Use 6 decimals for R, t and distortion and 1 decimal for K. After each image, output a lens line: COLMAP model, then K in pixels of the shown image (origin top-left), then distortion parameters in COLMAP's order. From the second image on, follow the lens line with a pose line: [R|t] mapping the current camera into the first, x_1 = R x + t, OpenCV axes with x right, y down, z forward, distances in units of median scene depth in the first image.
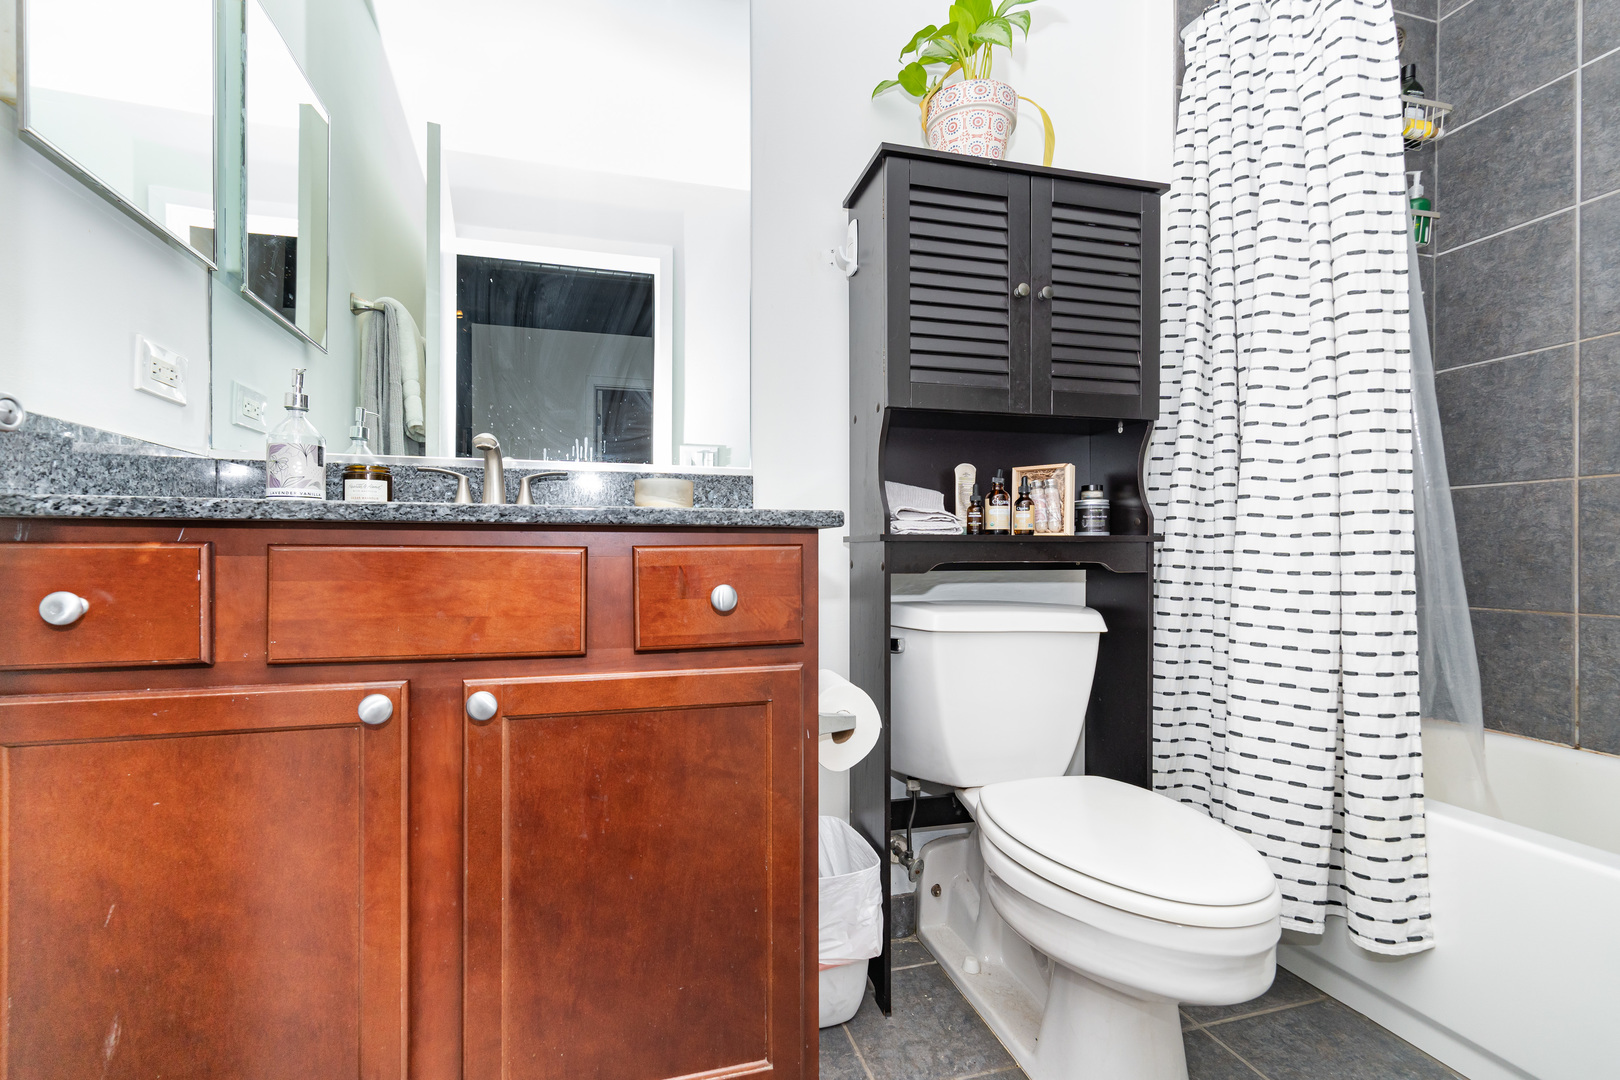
lens RADIAL K [[751.9, 0, 810.6], [0, 751.9, 557.6], [0, 0, 1]] dist [-0.000273, -0.000038]
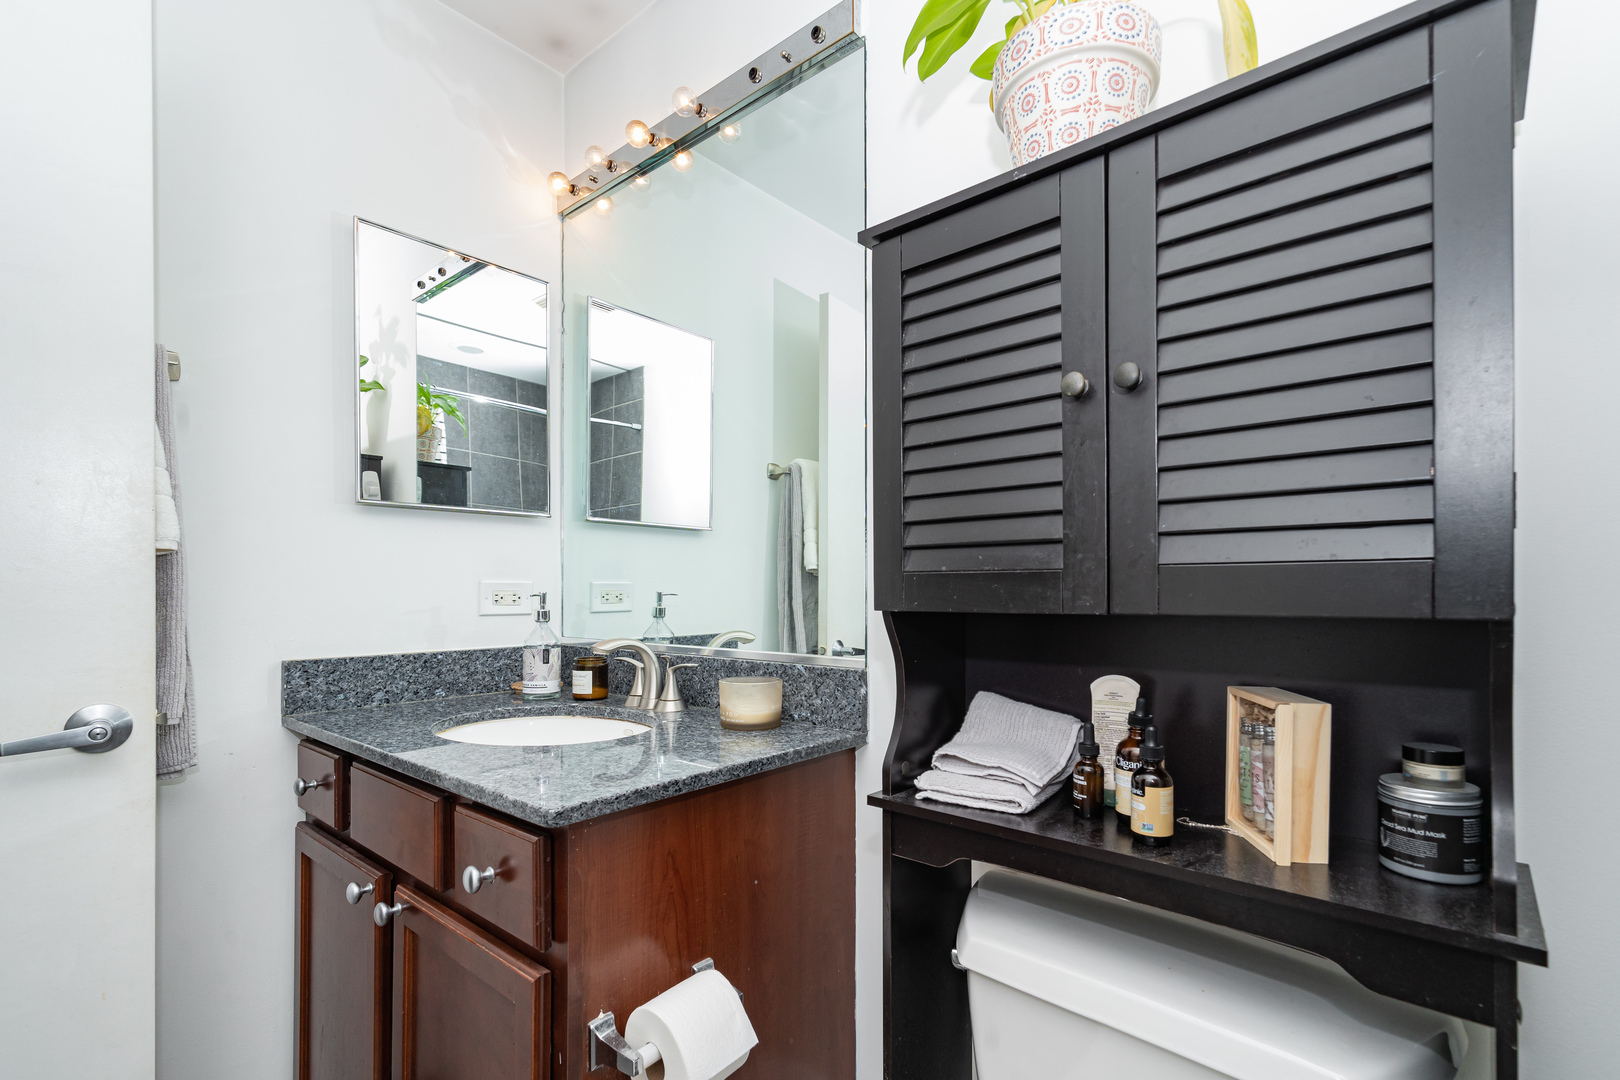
lens RADIAL K [[751.9, 0, 810.6], [0, 751.9, 557.6], [0, 0, 1]] dist [-0.000273, -0.000038]
pose [[0.551726, -0.039942, -0.833068, 0.595272], [0.005677, 0.999009, -0.044138, -0.205695], [0.834006, 0.019623, 0.551407, 0.542561]]
